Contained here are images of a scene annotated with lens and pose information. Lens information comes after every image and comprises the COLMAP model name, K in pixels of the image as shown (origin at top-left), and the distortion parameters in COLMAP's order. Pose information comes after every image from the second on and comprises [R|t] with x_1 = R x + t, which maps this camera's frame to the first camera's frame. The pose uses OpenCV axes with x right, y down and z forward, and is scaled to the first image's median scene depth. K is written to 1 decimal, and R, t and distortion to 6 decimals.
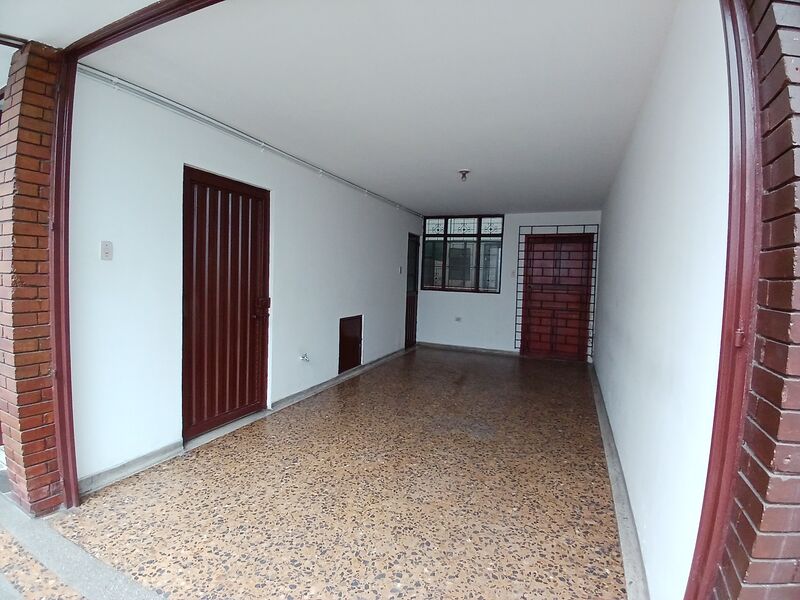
lens RADIAL K [[409.8, 0, 395.7], [0, 409.8, 297.0], [0, 0, 1]] dist [0.015963, -0.060818]
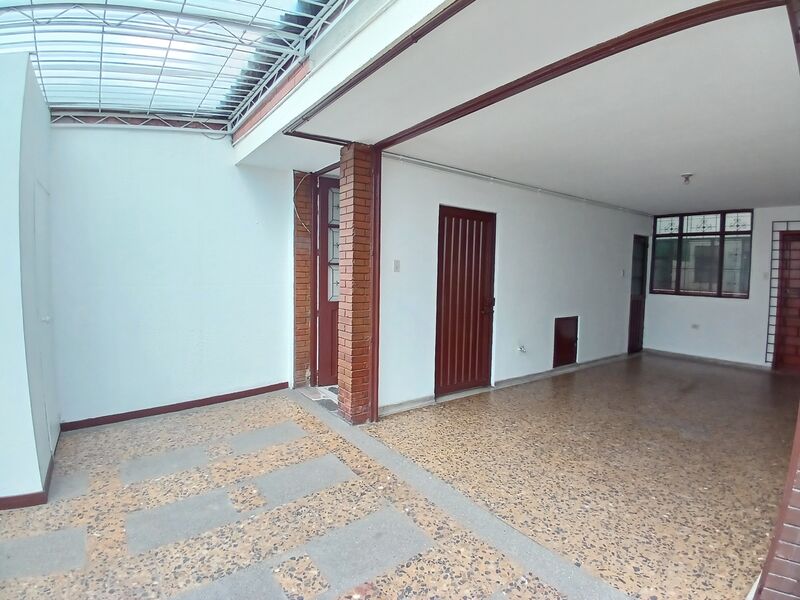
lens RADIAL K [[409.8, 0, 395.7], [0, 409.8, 297.0], [0, 0, 1]] dist [0.015963, -0.060818]
pose [[0.866393, 0.015516, -0.499121, 0.067888], [-0.018774, 0.999823, -0.001509, 0.007750], [0.499009, 0.010678, 0.866531, -0.287908]]
